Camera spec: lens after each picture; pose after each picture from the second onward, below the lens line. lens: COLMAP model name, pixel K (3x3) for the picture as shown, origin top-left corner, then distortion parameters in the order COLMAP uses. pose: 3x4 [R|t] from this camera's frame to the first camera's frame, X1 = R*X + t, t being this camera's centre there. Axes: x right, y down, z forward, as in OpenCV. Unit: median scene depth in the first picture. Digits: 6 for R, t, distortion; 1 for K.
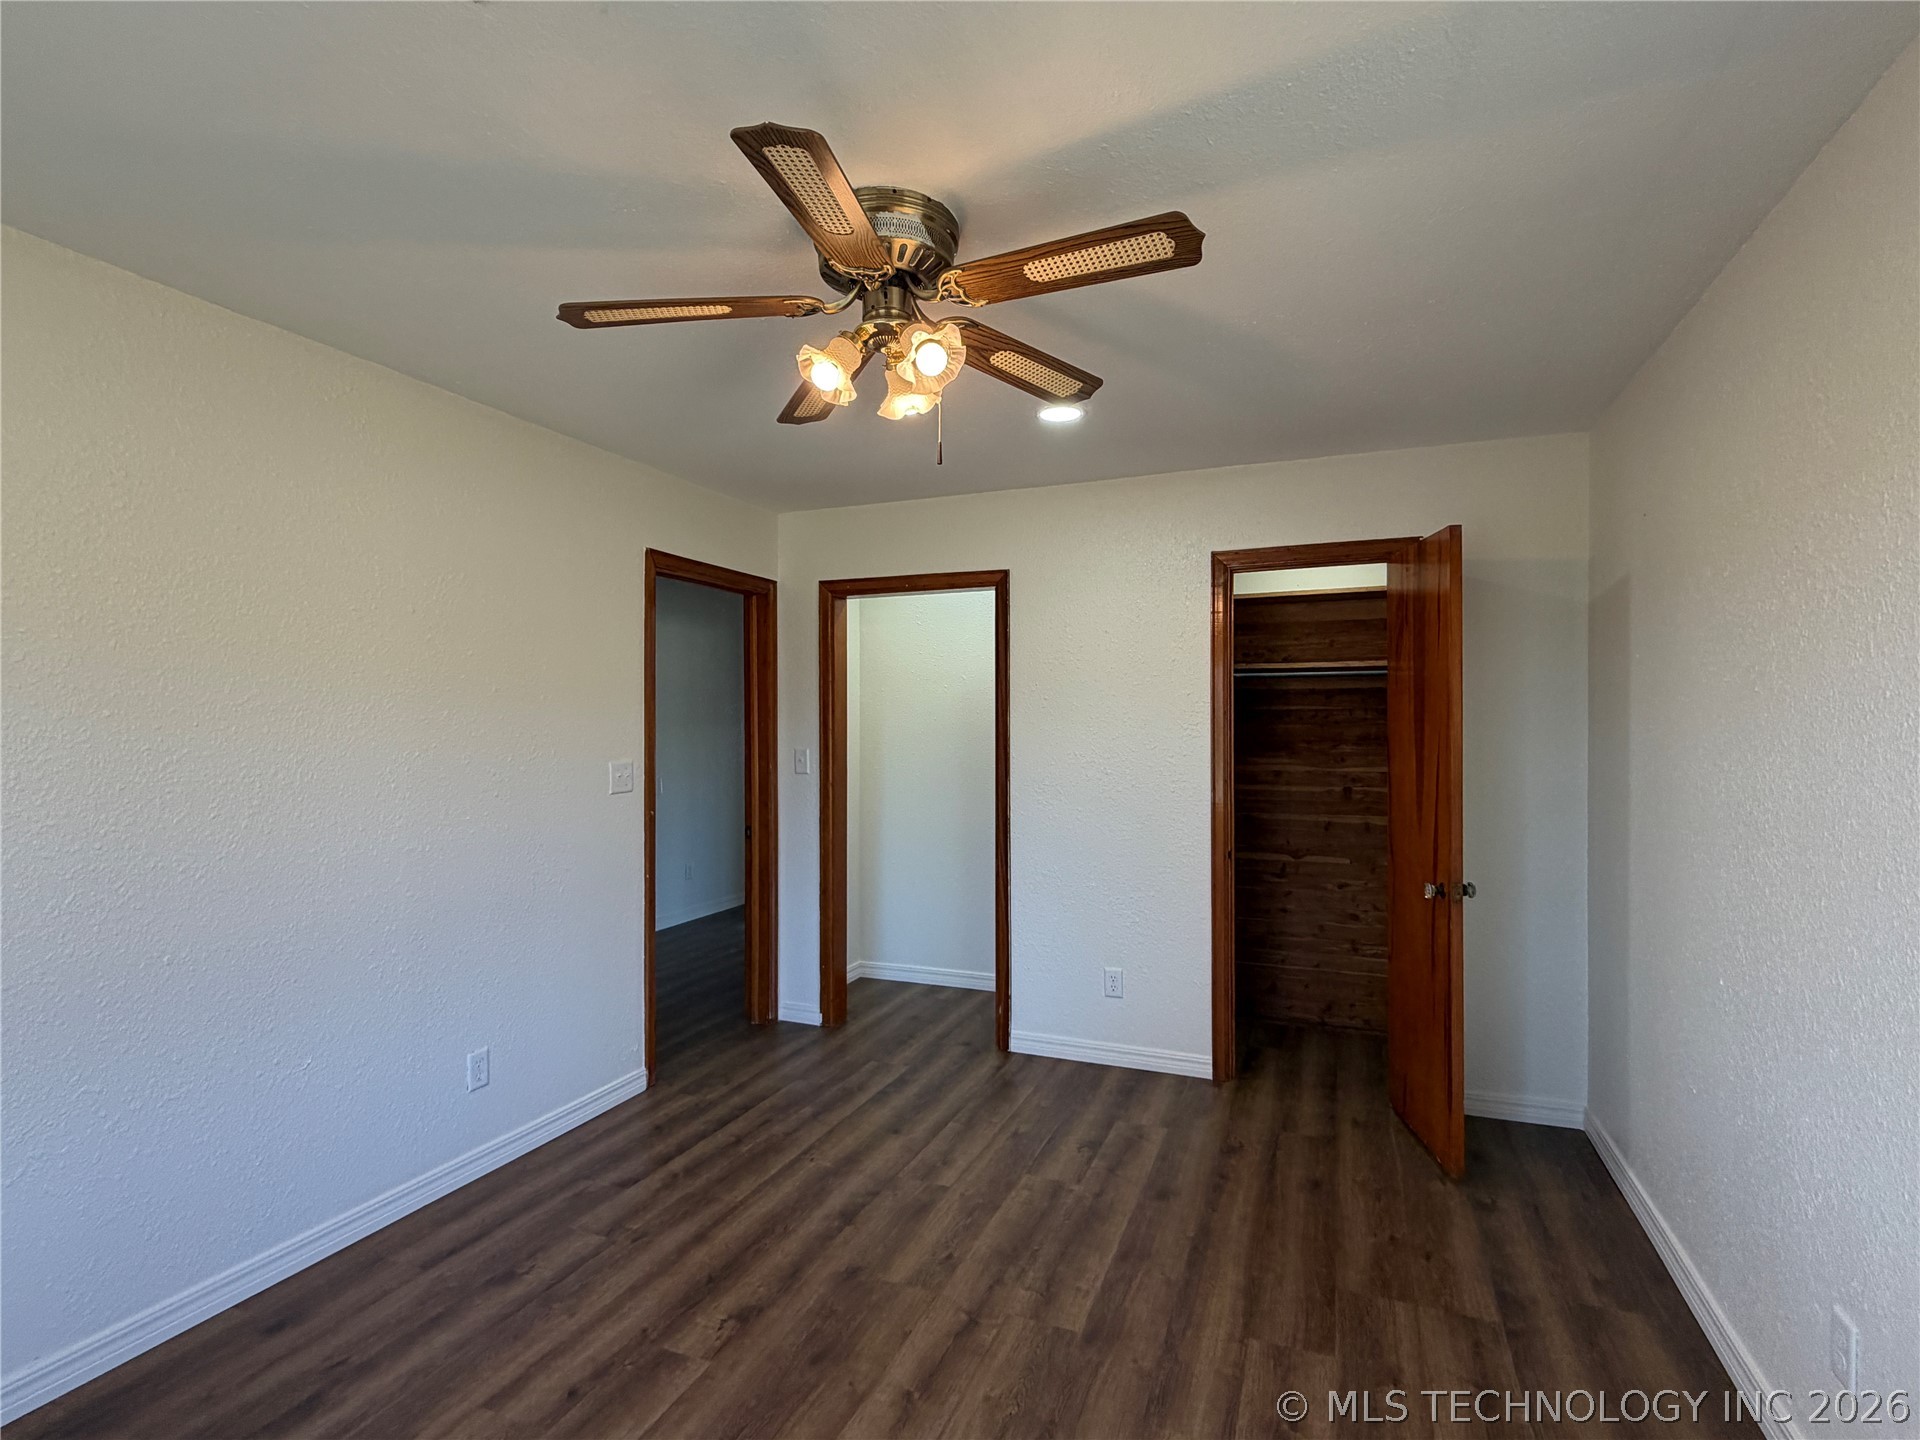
lens RADIAL K [[954.9, 0, 958.5], [0, 954.9, 726.2], [0, 0, 1]] dist [0.006050, -0.001655]
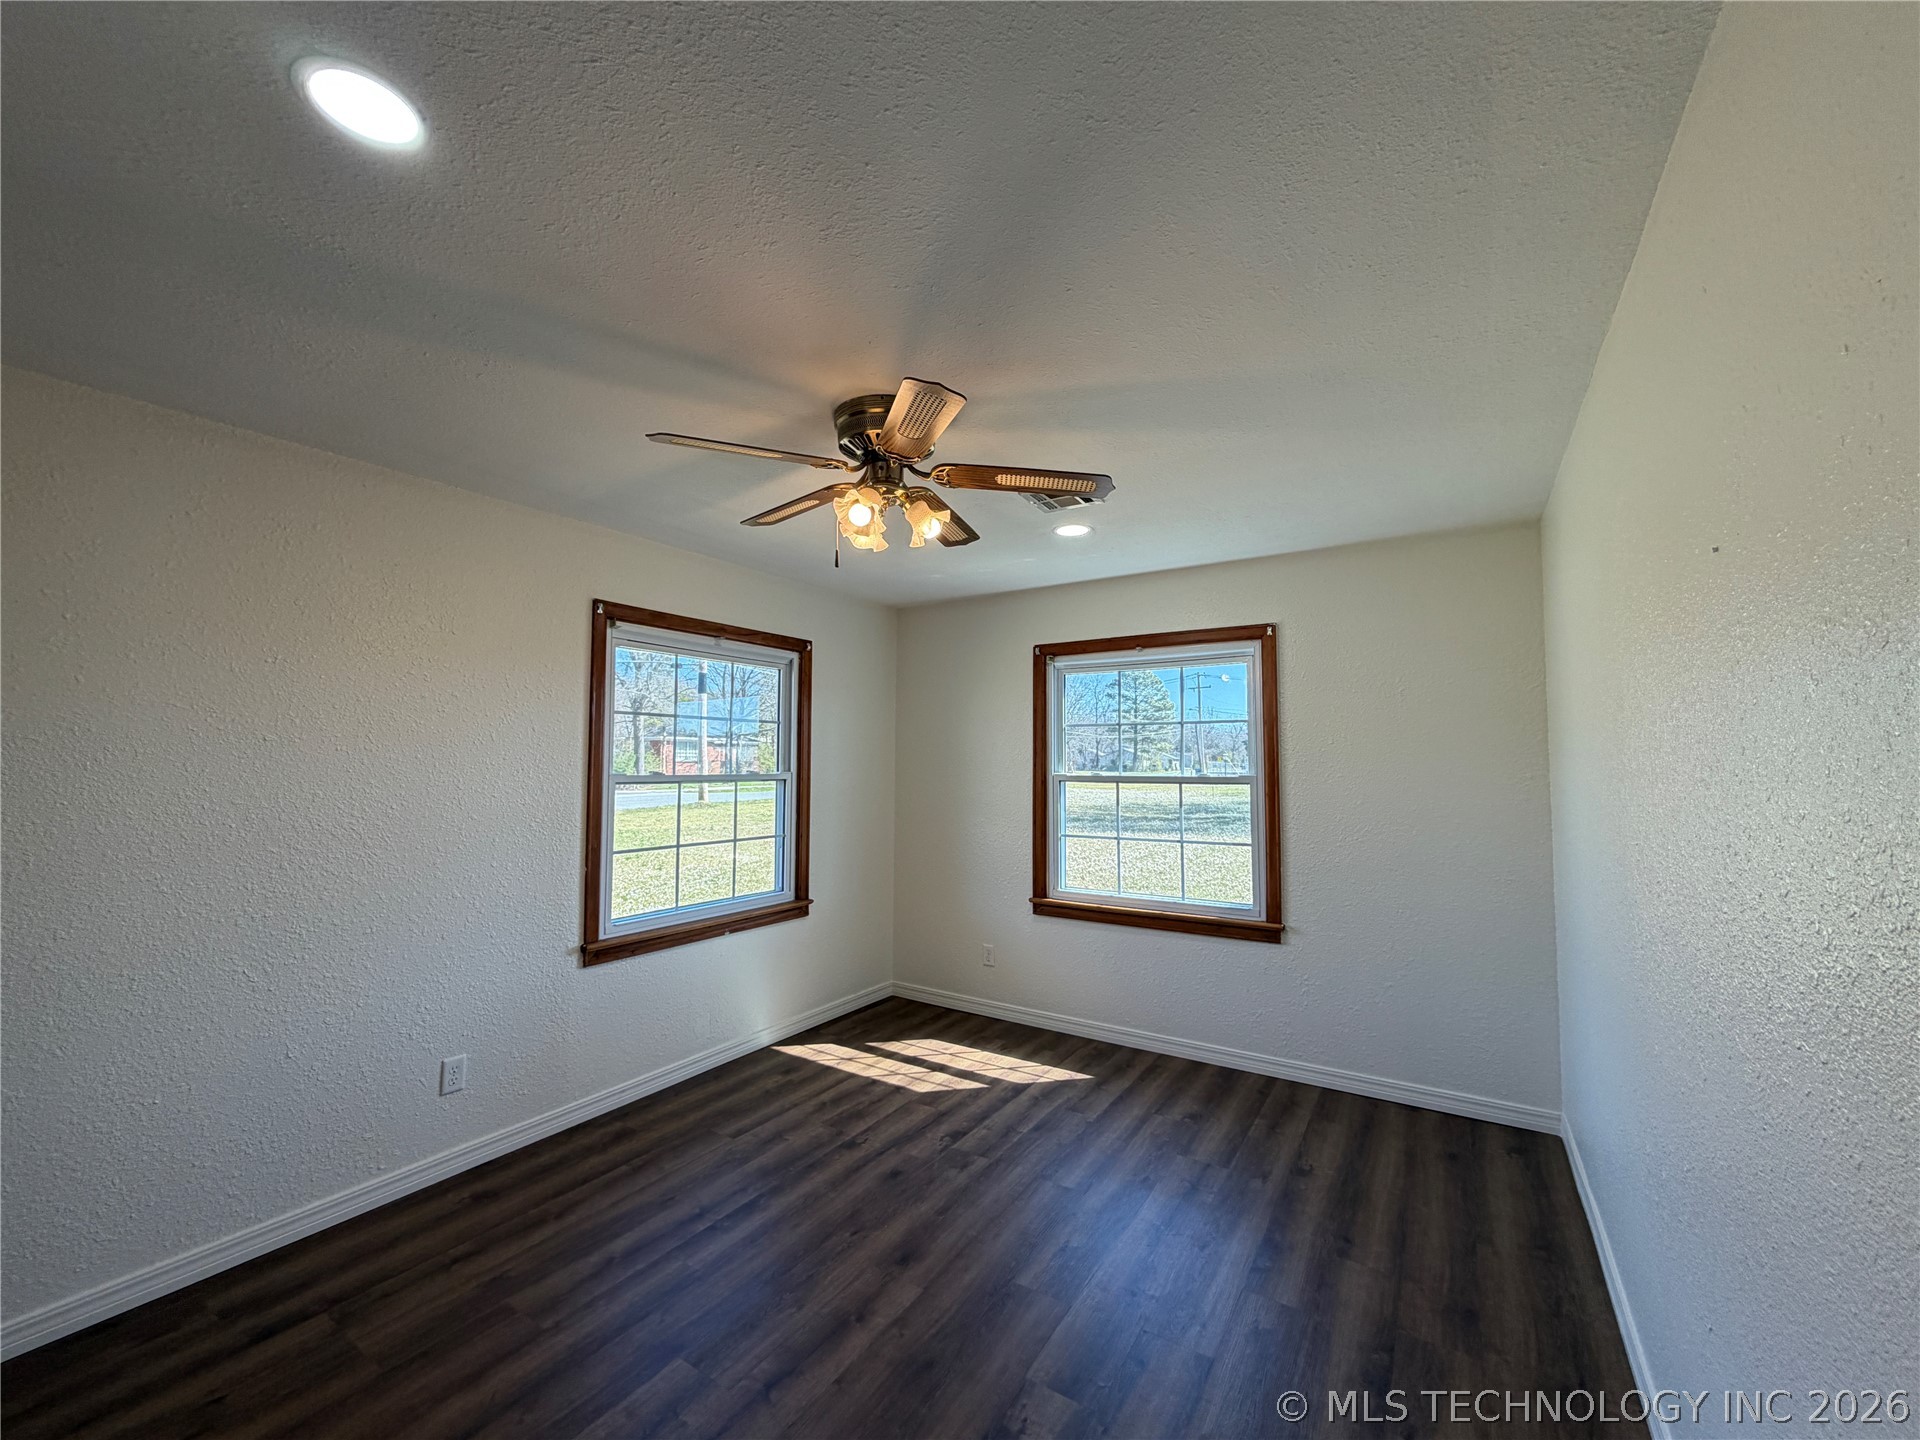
lens RADIAL K [[769.2, 0, 955.3], [0, 769.2, 712.8], [0, 0, 1]] dist [0.003438, 0.000430]
pose [[-0.982853, 0.009936, 0.184124, -0.204314], [-0.001935, 0.997936, -0.064182, -0.011053], [-0.184382, -0.063437, -0.980805, 1.119270]]
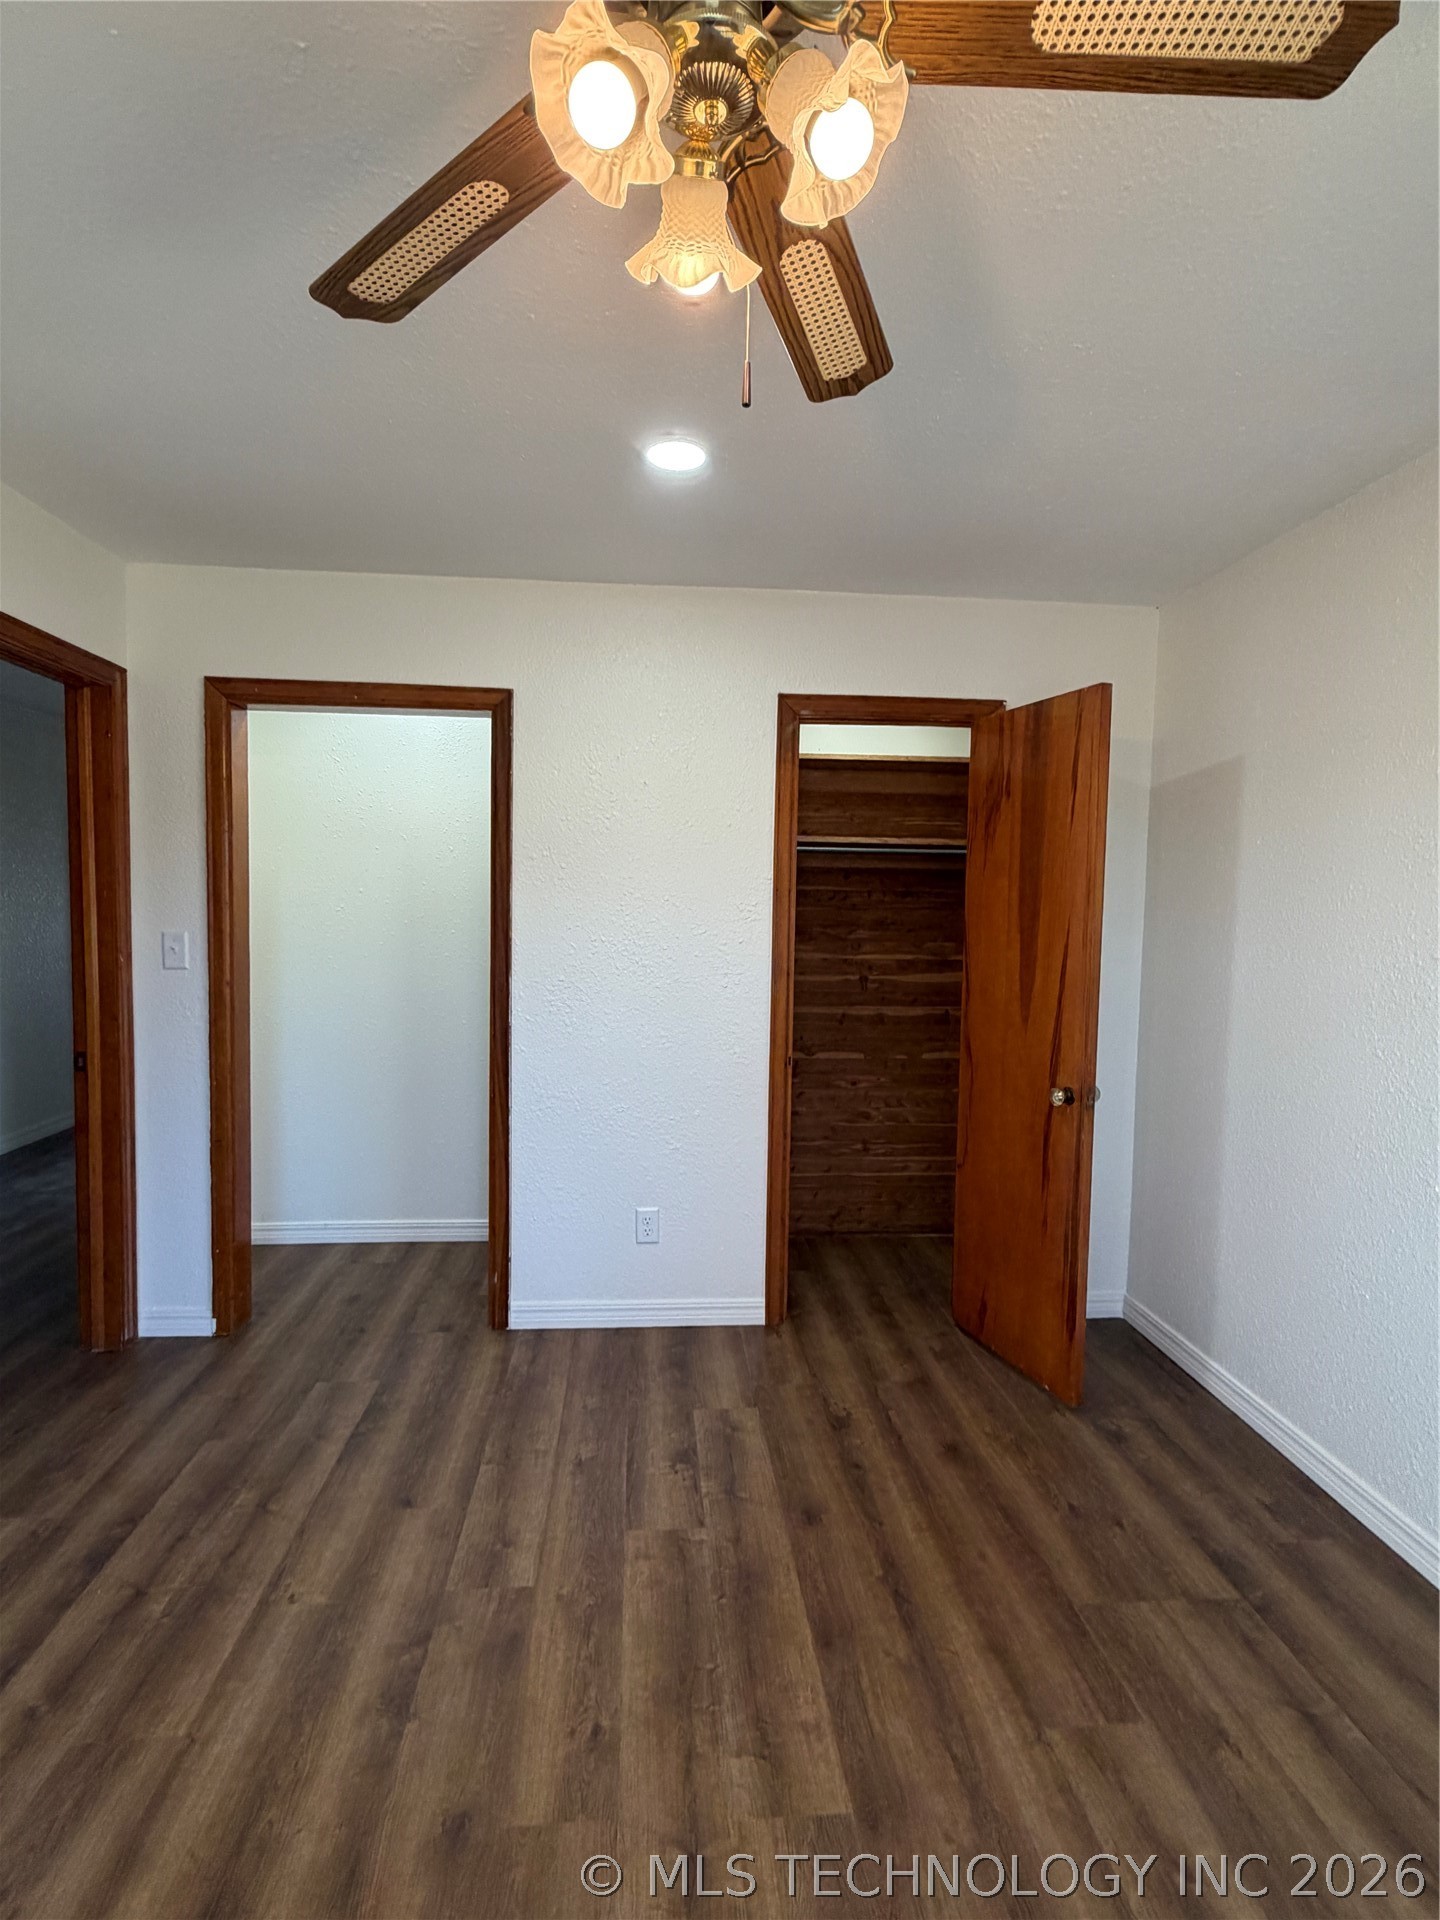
lens RADIAL K [[954.9, 0, 722.9], [0, 954.9, 961.6], [0, 0, 1]] dist [0.006050, -0.001655]
pose [[0.892162, -0.010044, 0.451605, -0.153504], [-0.017446, 0.998241, 0.056666, 0.000245], [-0.451379, -0.058434, 0.890417, 0.292847]]
